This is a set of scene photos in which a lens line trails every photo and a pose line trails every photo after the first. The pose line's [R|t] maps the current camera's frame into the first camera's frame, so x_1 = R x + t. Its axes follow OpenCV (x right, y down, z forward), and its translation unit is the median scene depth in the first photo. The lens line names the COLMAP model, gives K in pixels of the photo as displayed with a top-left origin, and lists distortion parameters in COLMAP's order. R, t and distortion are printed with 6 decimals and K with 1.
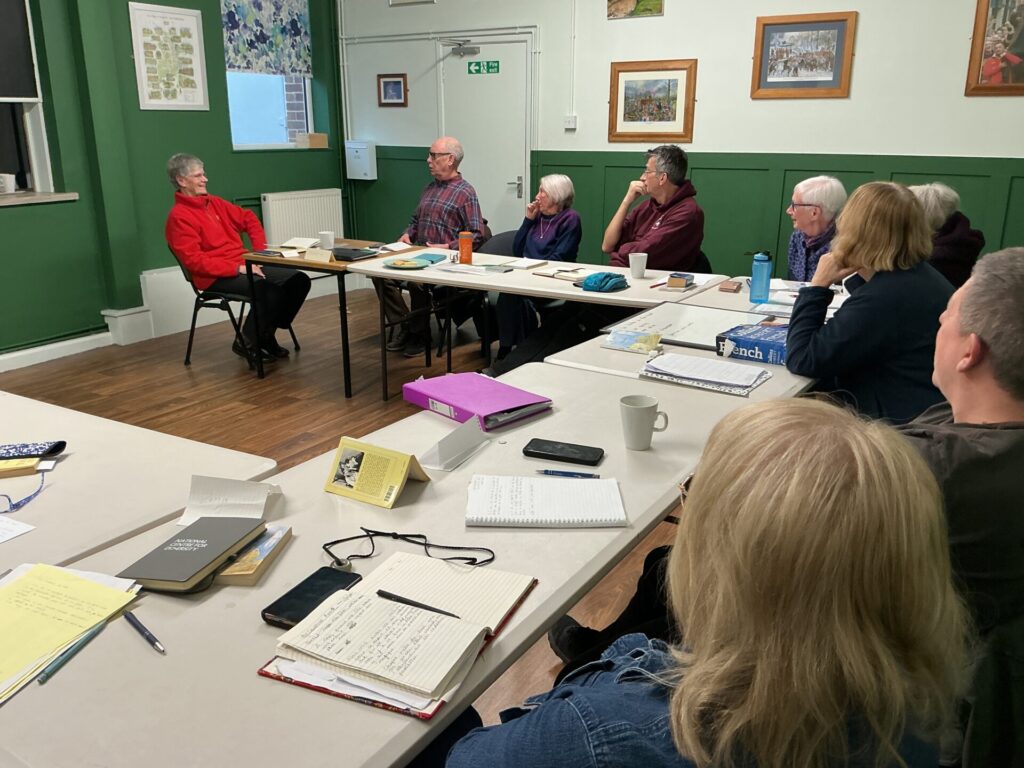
lens RADIAL K [[881.1, 0, 512.0], [0, 881.1, 384.0], [0, 0, 1]] dist [0.092499, -0.122164]
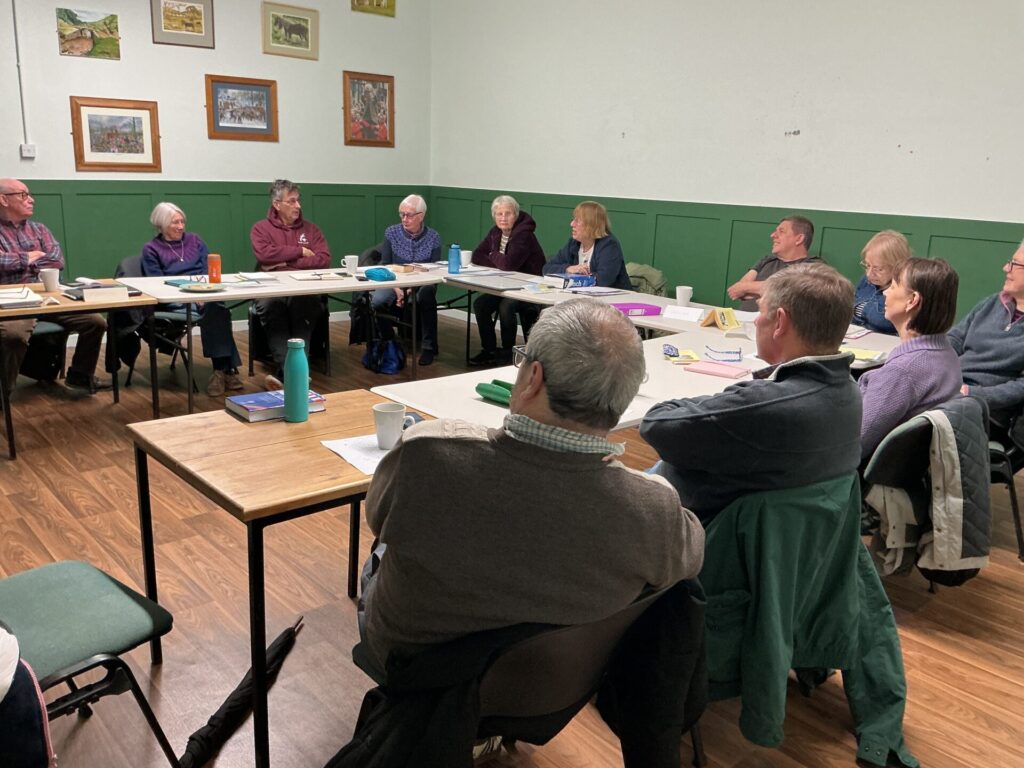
lens RADIAL K [[881.1, 0, 512.0], [0, 881.1, 384.0], [0, 0, 1]] dist [0.092499, -0.122164]
pose [[0.301833, -0.229979, 0.925206, -0.814666], [0.241127, 0.957330, 0.159301, -0.085798], [-0.922364, 0.175010, 0.344408, 0.234674]]
